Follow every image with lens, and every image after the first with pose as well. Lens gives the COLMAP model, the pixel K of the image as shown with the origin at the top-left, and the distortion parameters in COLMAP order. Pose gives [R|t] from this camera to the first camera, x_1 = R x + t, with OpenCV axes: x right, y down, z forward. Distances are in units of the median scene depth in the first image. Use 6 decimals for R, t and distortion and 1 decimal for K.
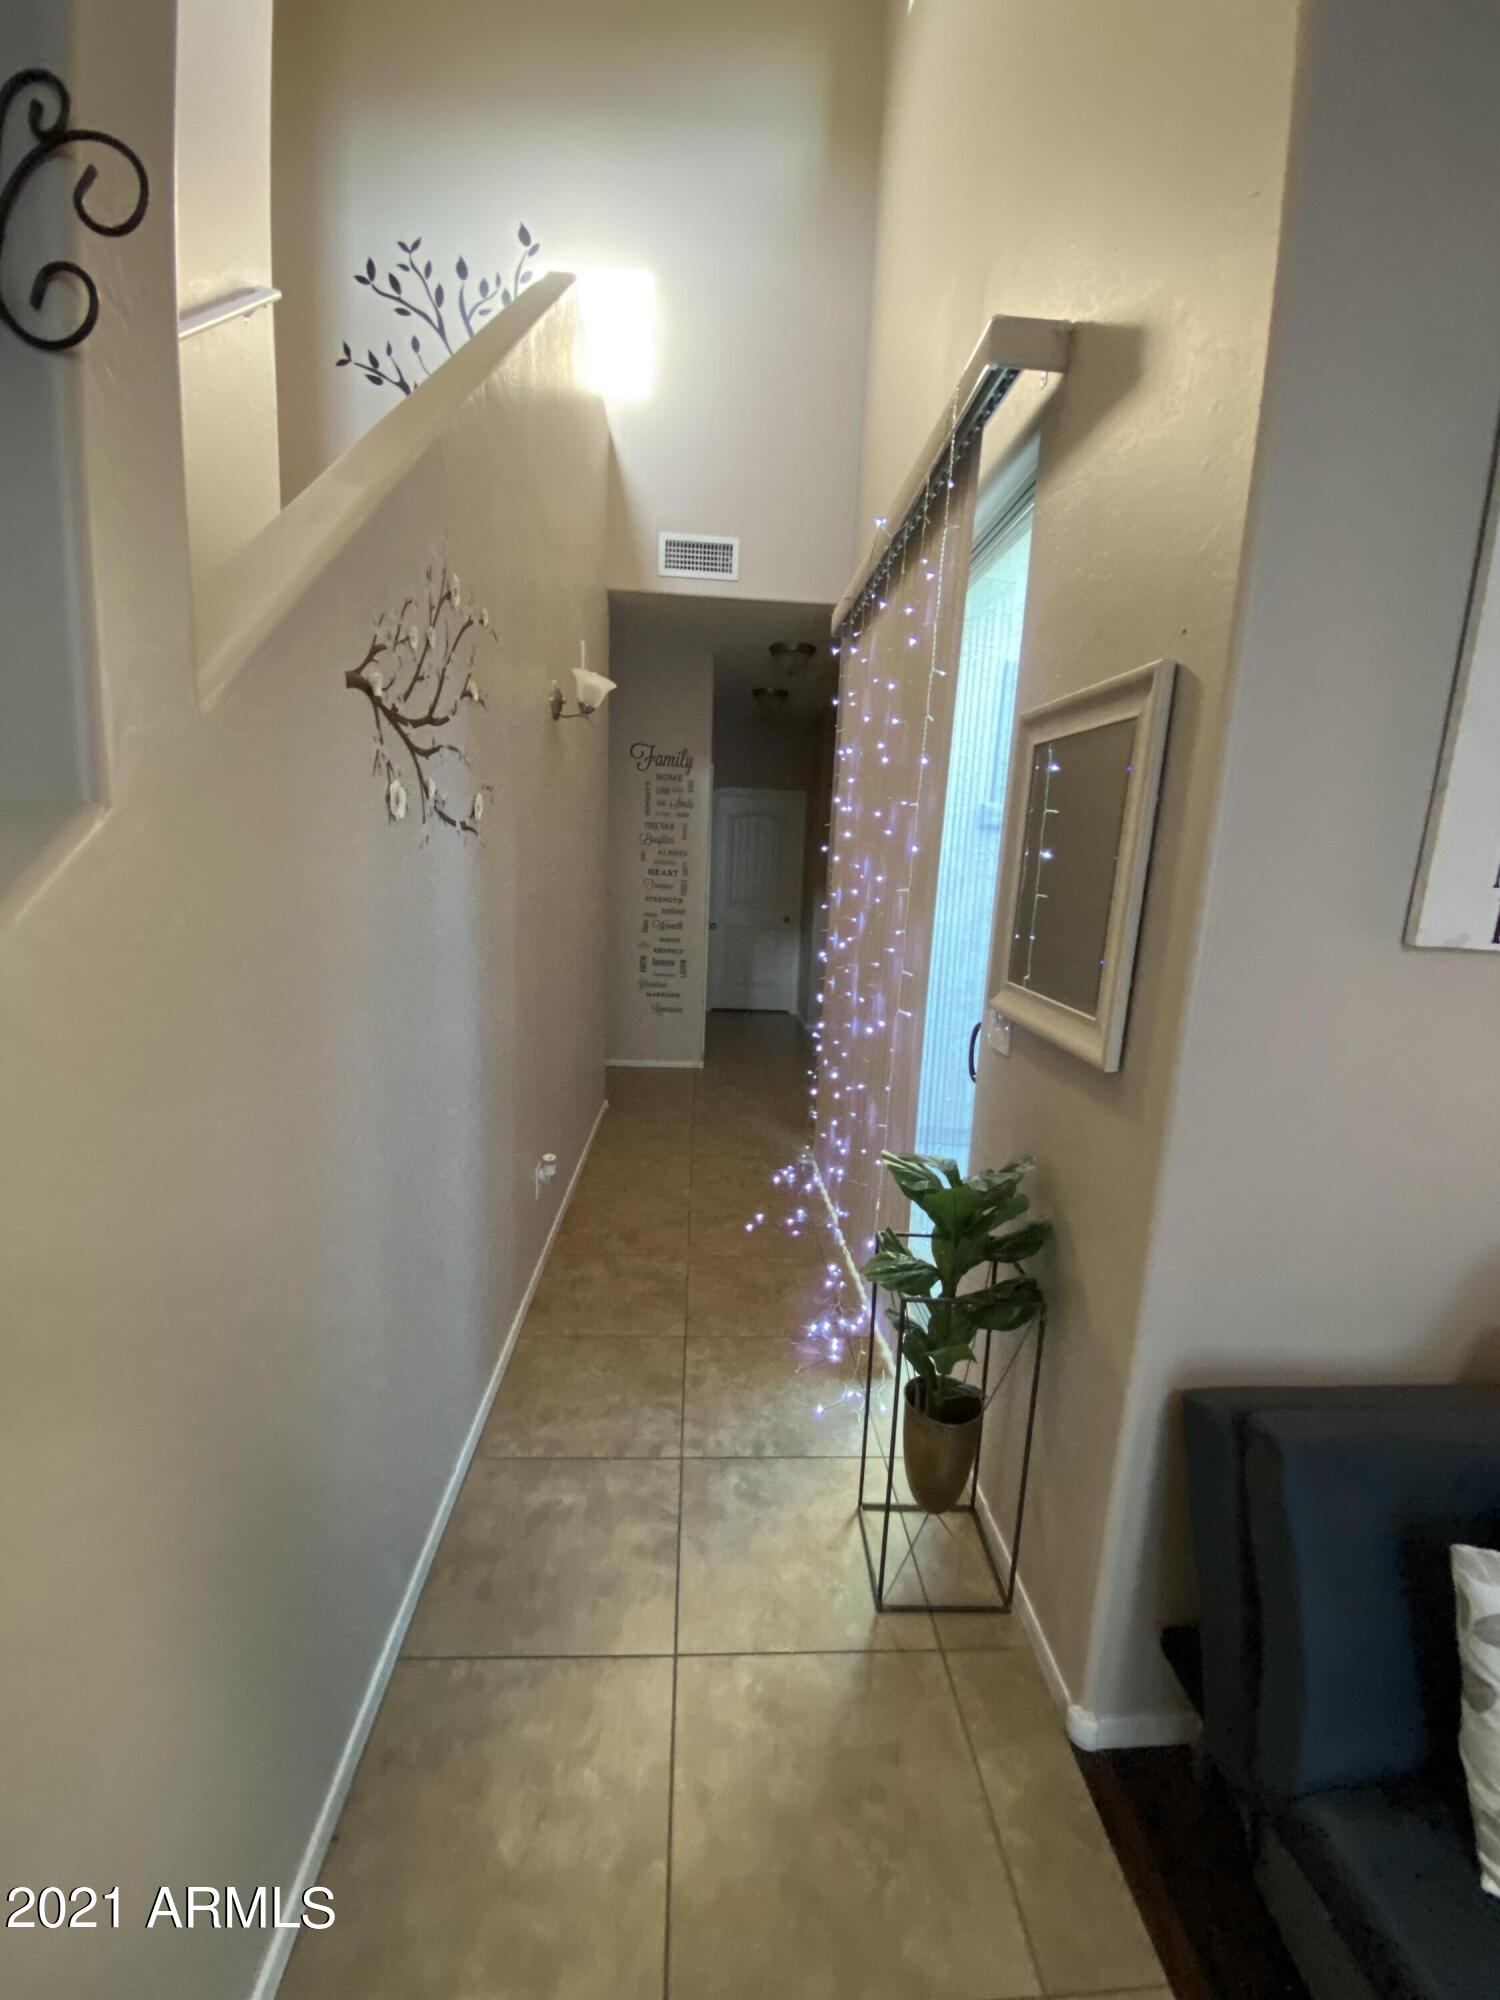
lens RADIAL K [[801.8, 0, 745.5], [0, 801.8, 1013.9], [0, 0, 1]] dist [0.010787, -0.014585]
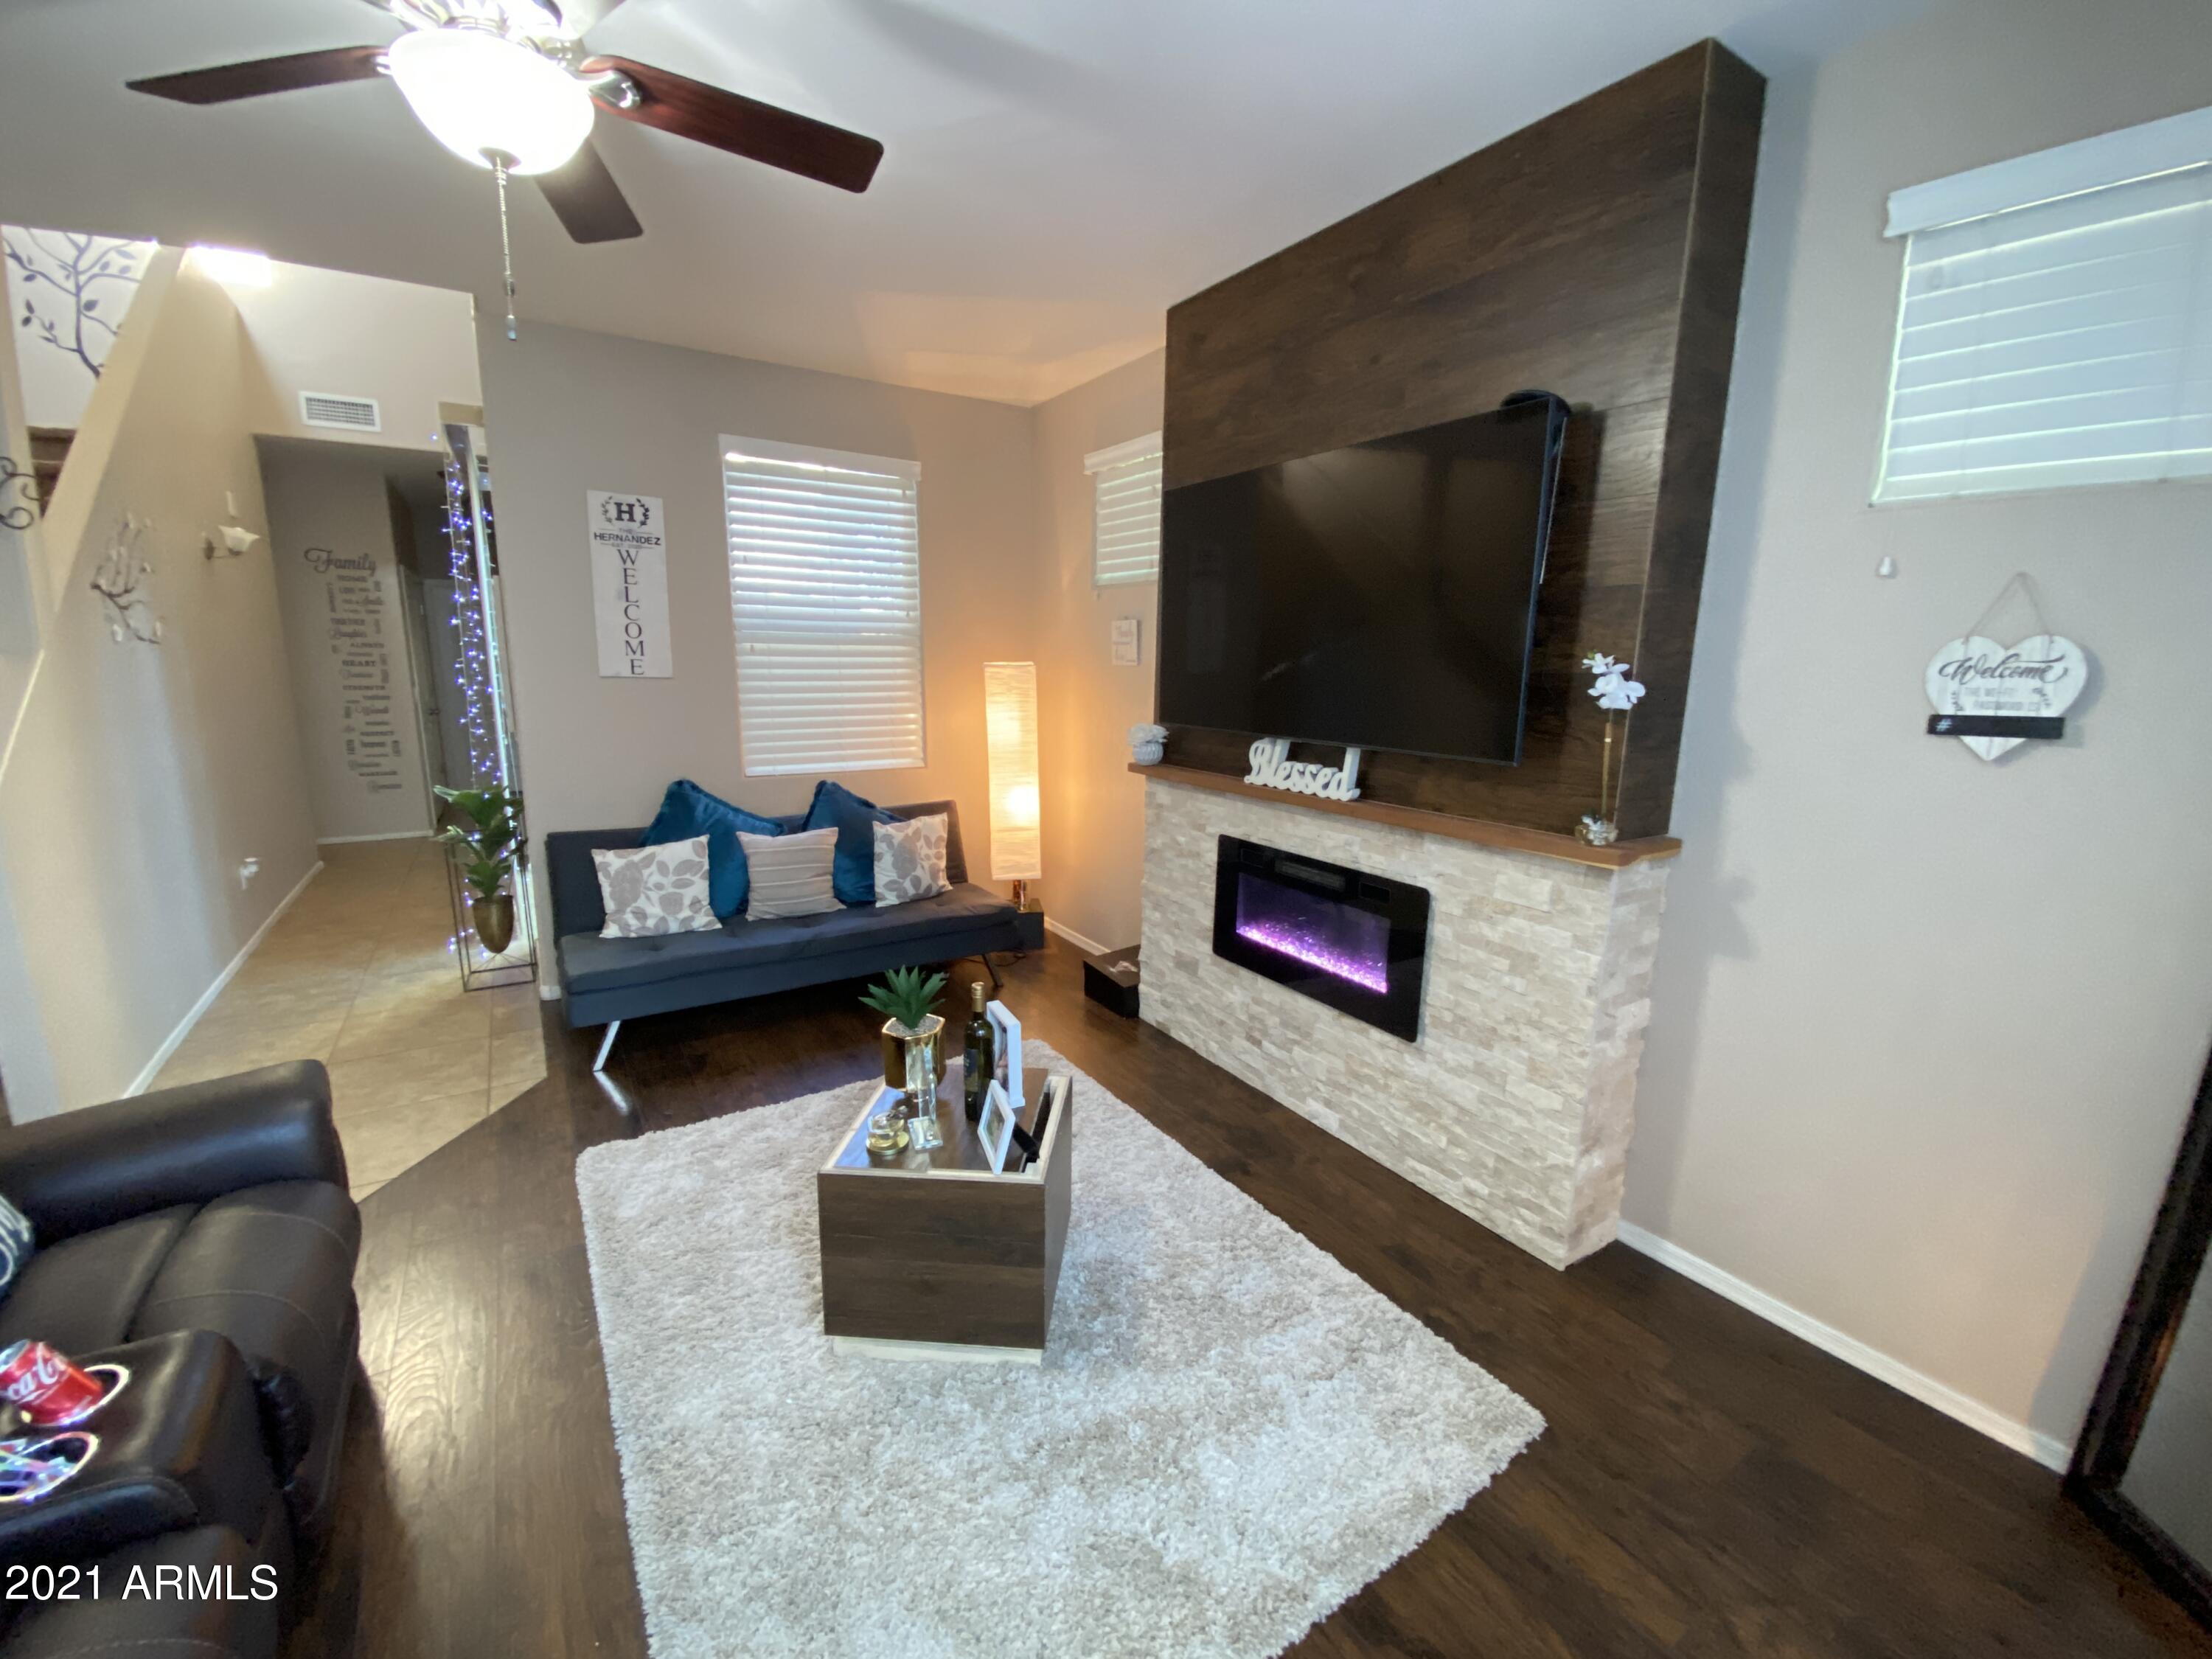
lens RADIAL K [[886.8, 0, 1094.6], [0, 886.8, 826.7], [0, 0, 1]] dist [0.010787, -0.014585]
pose [[0.864943, -0.126194, 0.485745, 0.210001], [0.116557, 0.991917, 0.050148, 0.145828], [-0.488148, 0.013242, 0.872661, -0.782386]]
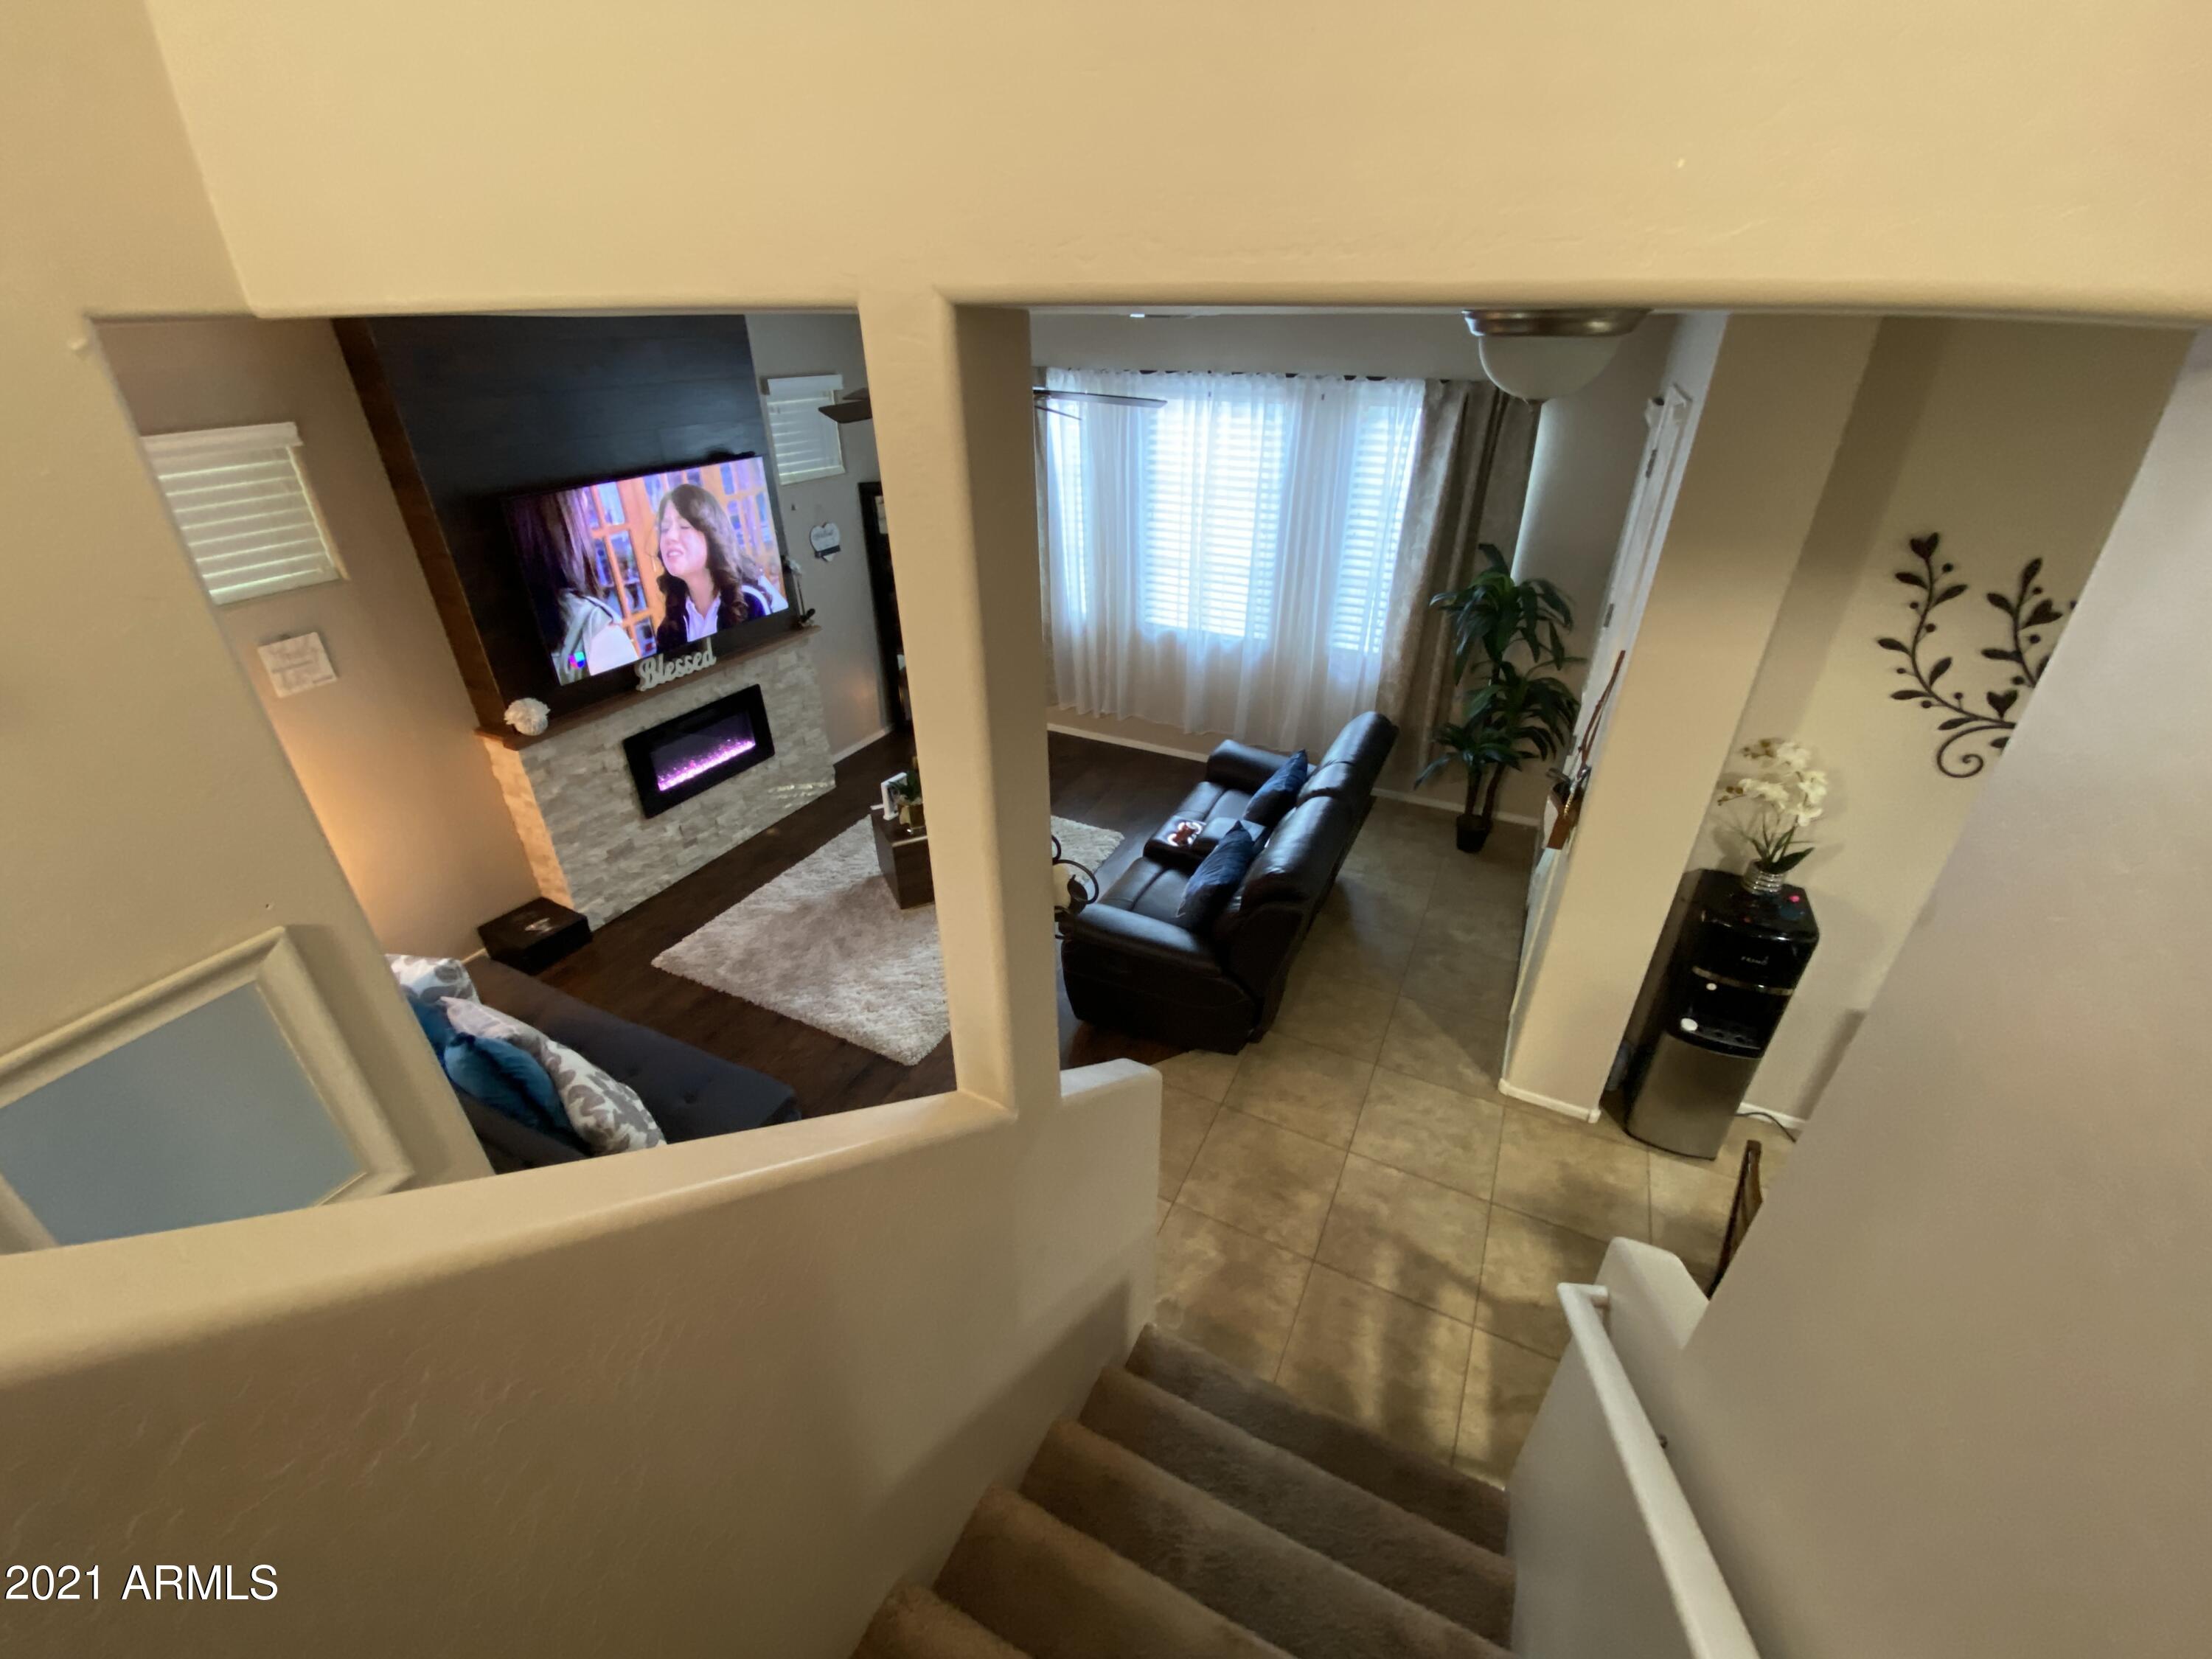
lens RADIAL K [[886.8, 0, 1104.7], [0, 886.8, 818.4], [0, 0, 1]] dist [0.010787, -0.014585]
pose [[-0.873517, -0.266086, 0.407634, -0.299390], [0.062101, 0.769633, 0.635459, -0.378123], [-0.482816, 0.580399, -0.655764, 0.334326]]
